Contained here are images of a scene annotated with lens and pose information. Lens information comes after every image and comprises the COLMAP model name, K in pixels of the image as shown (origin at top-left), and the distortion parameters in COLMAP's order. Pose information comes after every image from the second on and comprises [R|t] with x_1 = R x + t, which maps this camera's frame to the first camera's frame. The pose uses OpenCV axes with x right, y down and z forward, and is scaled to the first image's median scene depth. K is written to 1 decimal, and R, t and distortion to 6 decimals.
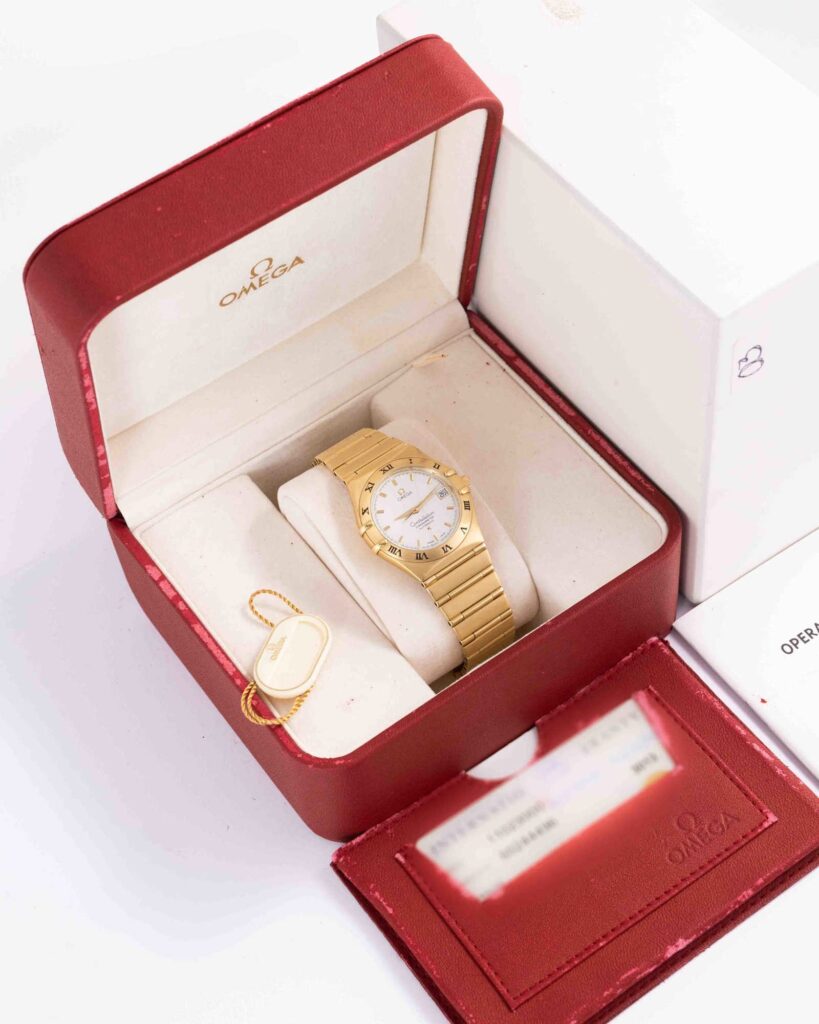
lens RADIAL K [[2015.1, 0, 409.5], [0, 2015.1, 512.0], [0, 0, 1]] dist [0.065242, -0.064257]
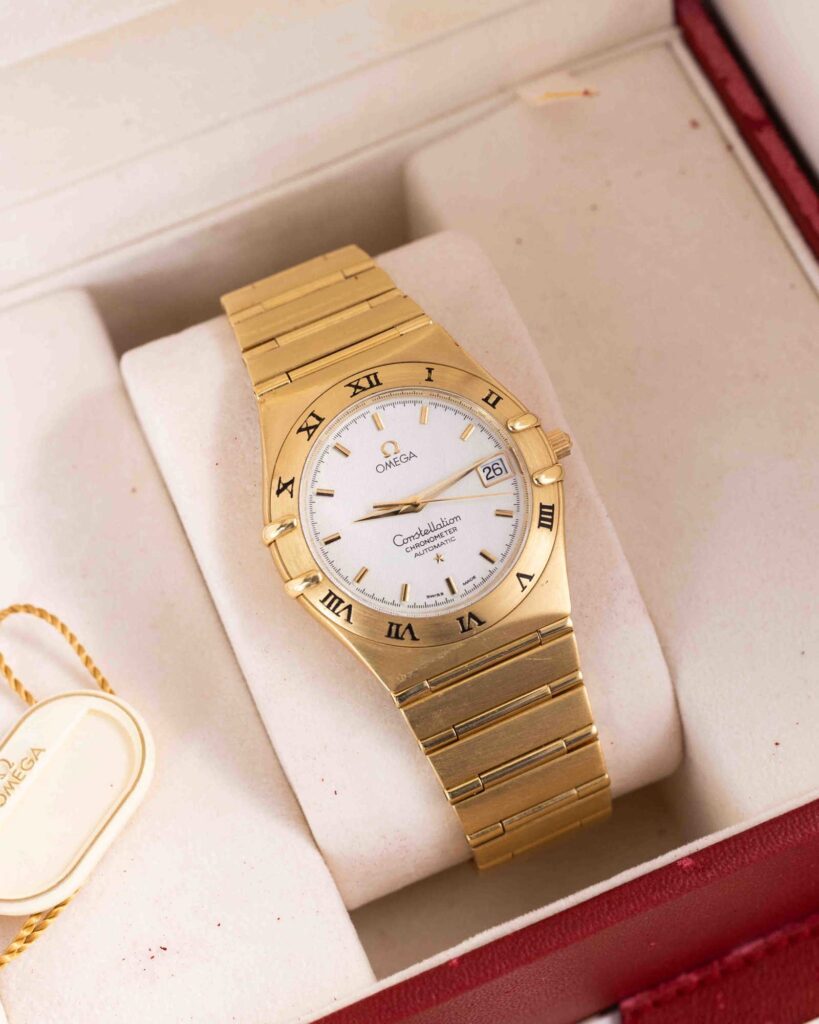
lens RADIAL K [[2015.1, 0, 409.5], [0, 2015.1, 512.0], [0, 0, 1]] dist [0.065242, -0.064257]
pose [[0.976066, 0.199466, -0.086654, 0.036124], [-0.175462, 0.957697, 0.228099, -0.088397], [0.128487, -0.207435, 0.969774, 0.615386]]
